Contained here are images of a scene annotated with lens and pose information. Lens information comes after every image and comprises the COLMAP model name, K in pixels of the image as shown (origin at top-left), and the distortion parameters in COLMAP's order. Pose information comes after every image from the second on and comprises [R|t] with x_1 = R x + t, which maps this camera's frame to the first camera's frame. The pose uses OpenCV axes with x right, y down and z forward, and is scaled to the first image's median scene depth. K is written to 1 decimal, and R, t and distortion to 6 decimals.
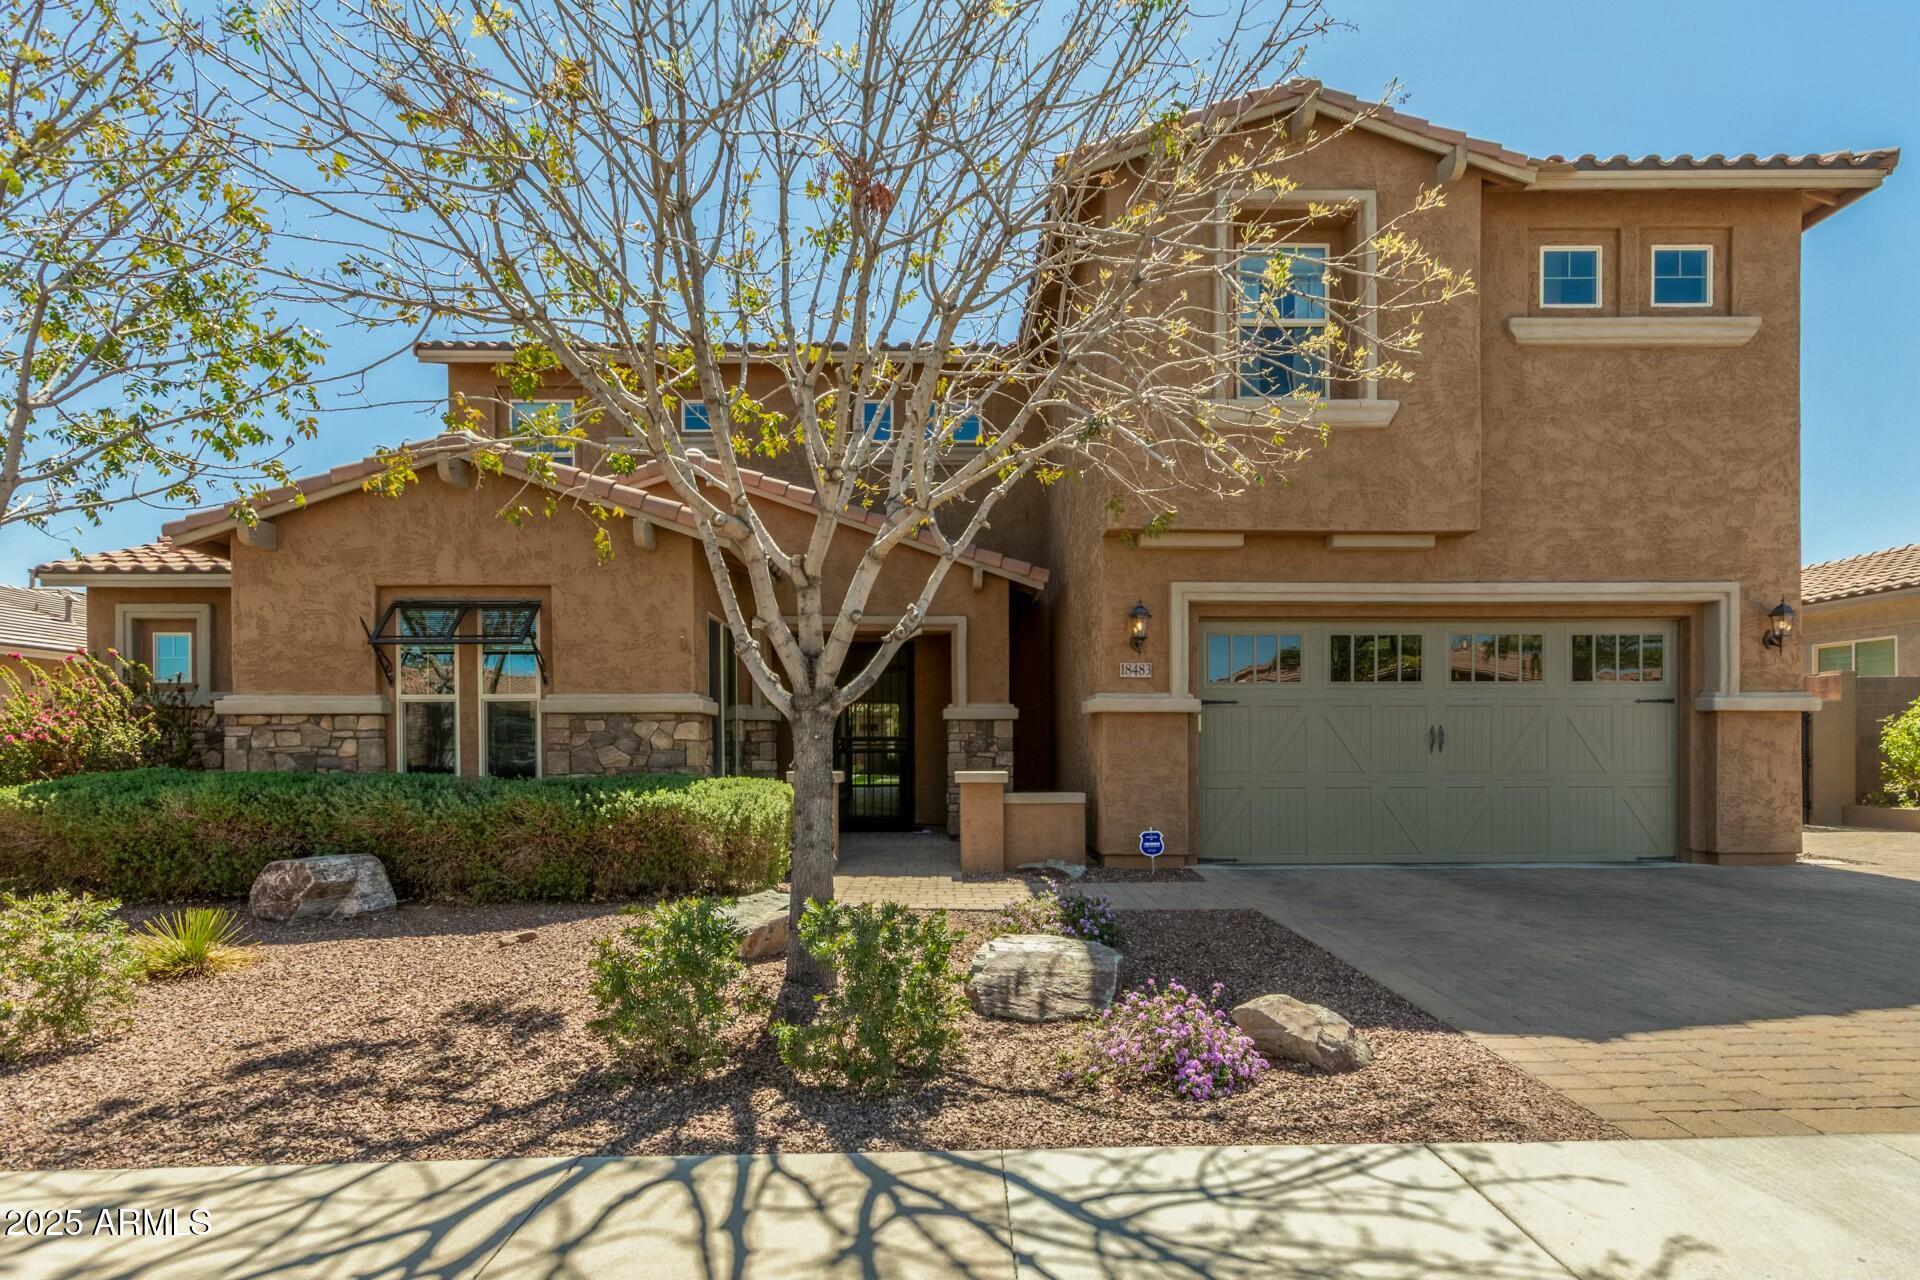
lens RADIAL K [[975.4, 0, 927.8], [0, 975.4, 755.1], [0, 0, 1]] dist [0.012971, -0.001973]
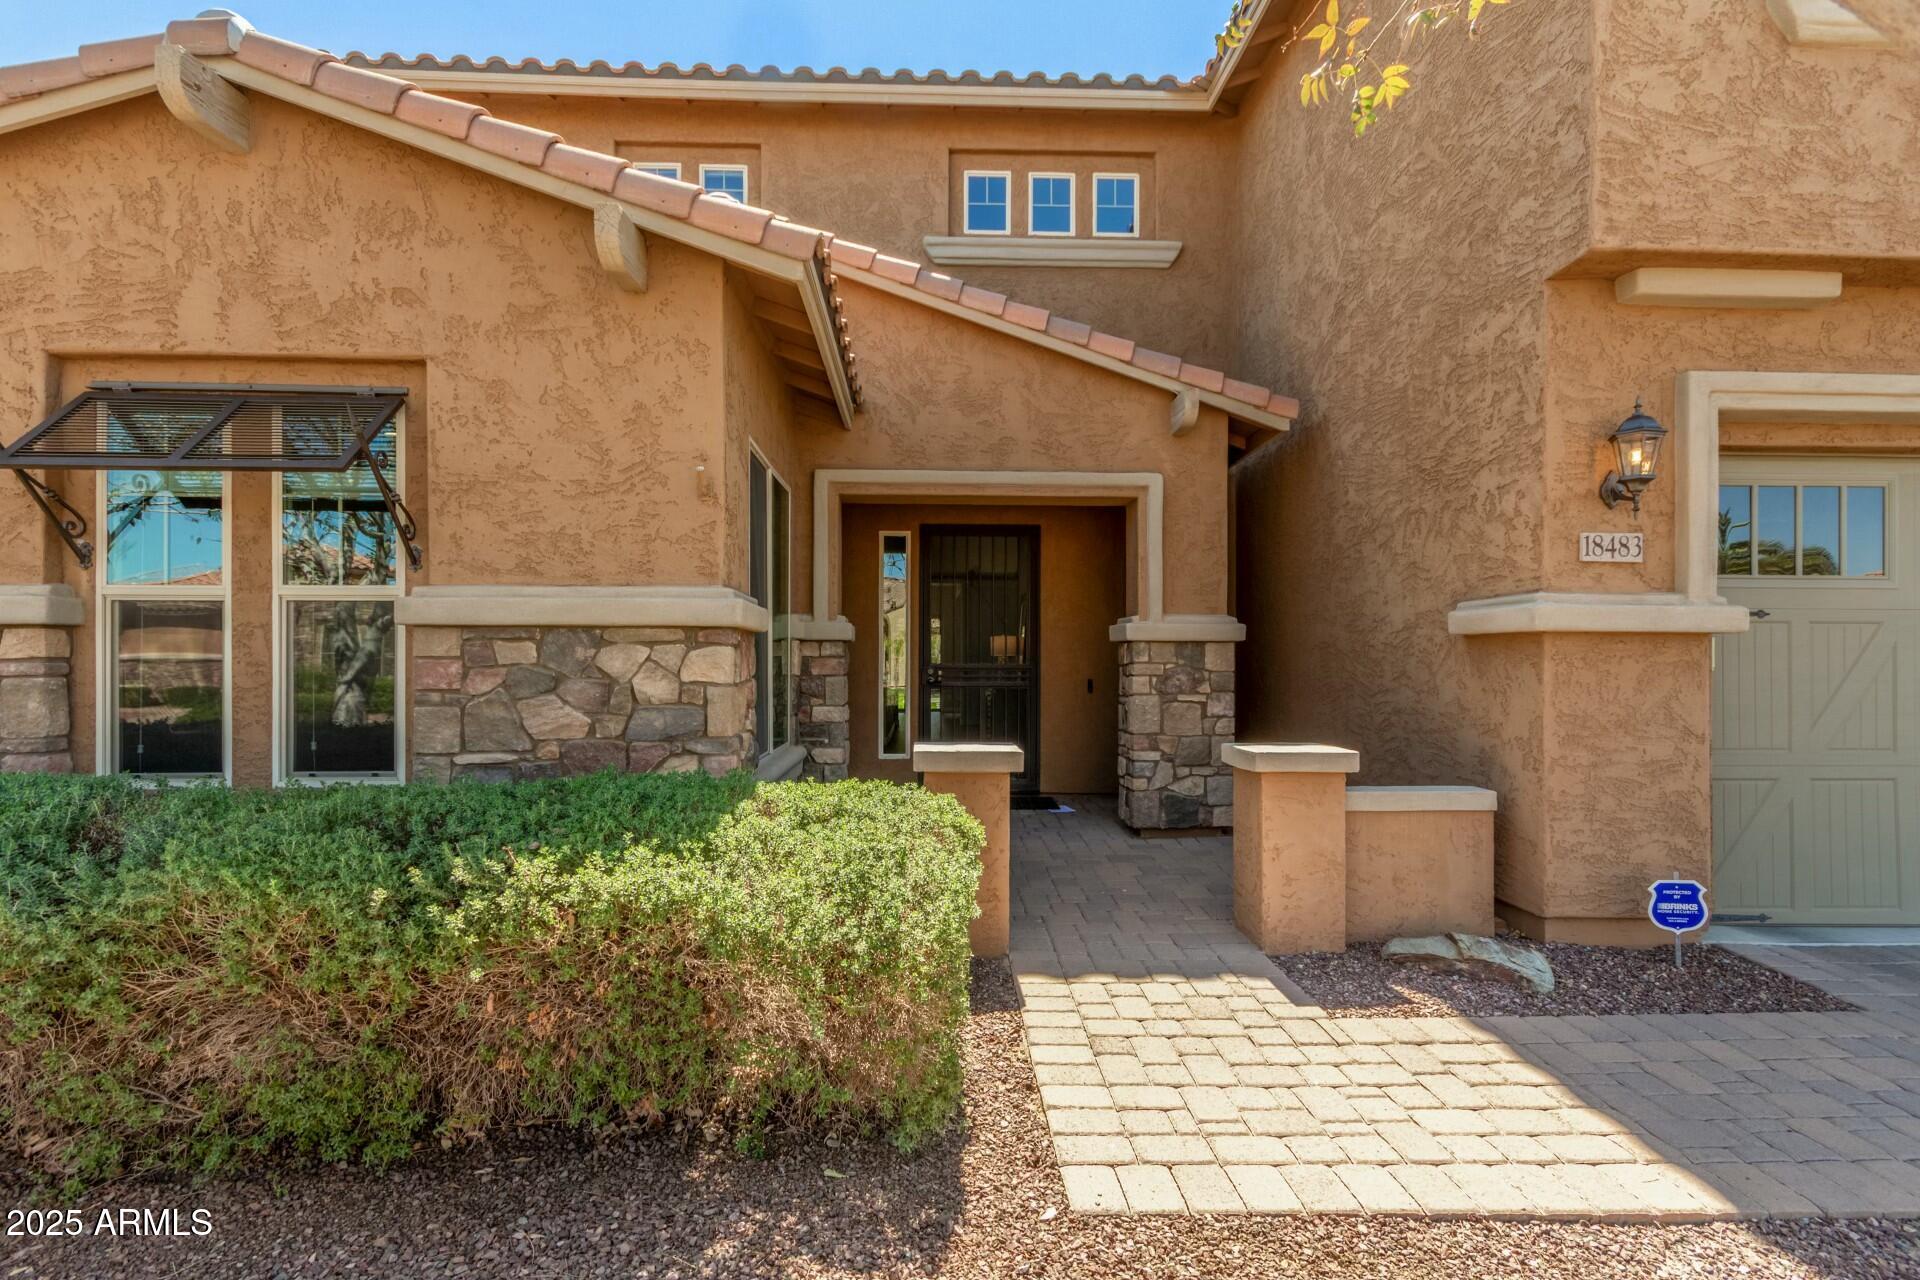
lens RADIAL K [[925.1, 0, 951.2], [0, 925.1, 665.1], [0, 0, 1]] dist [0.013070, 0.000480]
pose [[0.999714, 0.006498, 0.023030, -0.134844], [-0.006418, 0.999973, -0.003532, -0.023145], [-0.023053, 0.003384, 0.999729, 0.530044]]
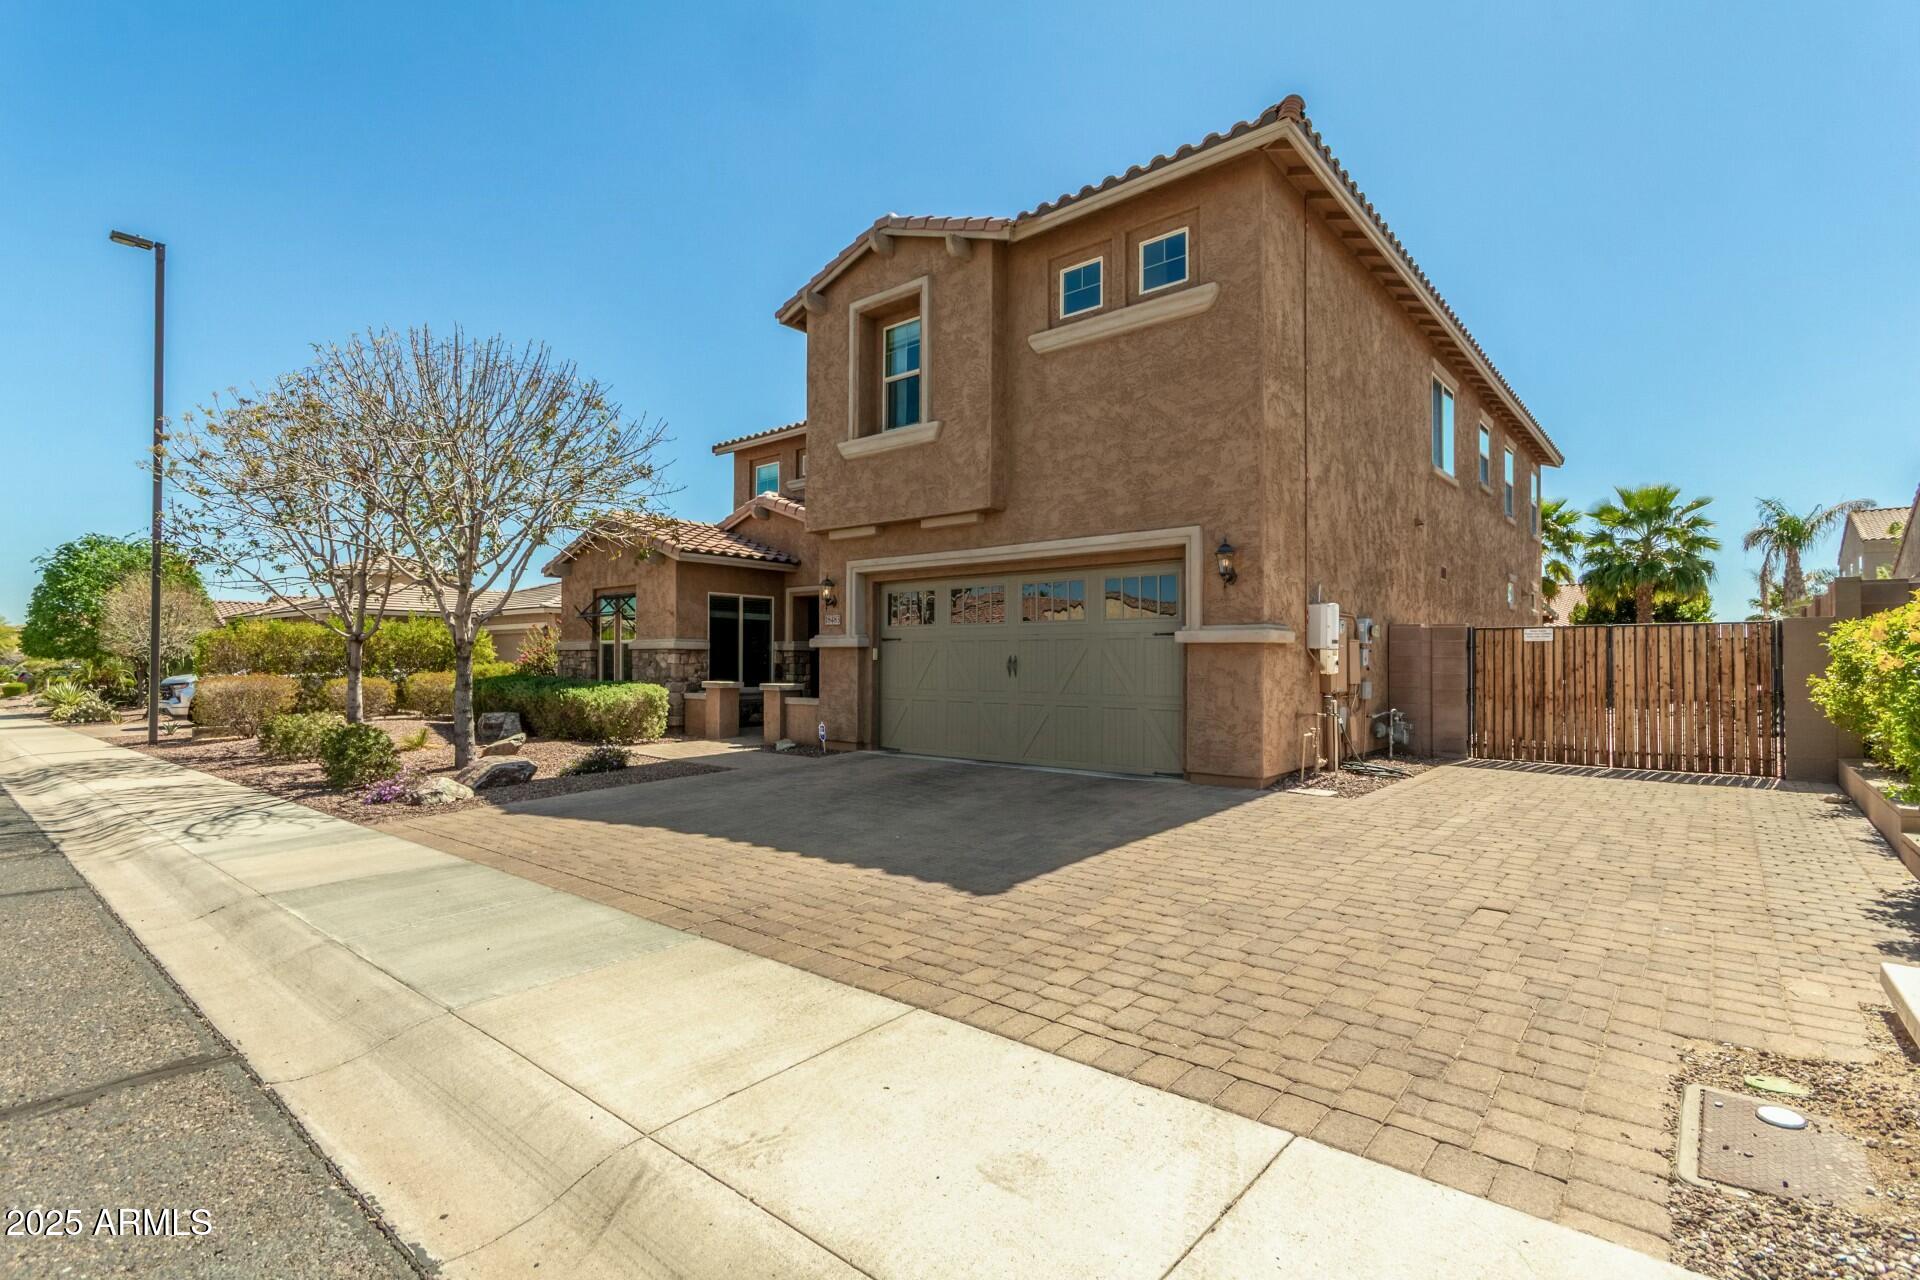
lens RADIAL K [[925.1, 0, 949.2], [0, 925.1, 651.7], [0, 0, 1]] dist [0.013070, 0.000480]
pose [[0.736344, -0.001865, -0.676605, 1.327859], [-0.009778, 0.999862, -0.013397, -0.018868], [0.676537, 0.016480, 0.736224, 0.052135]]
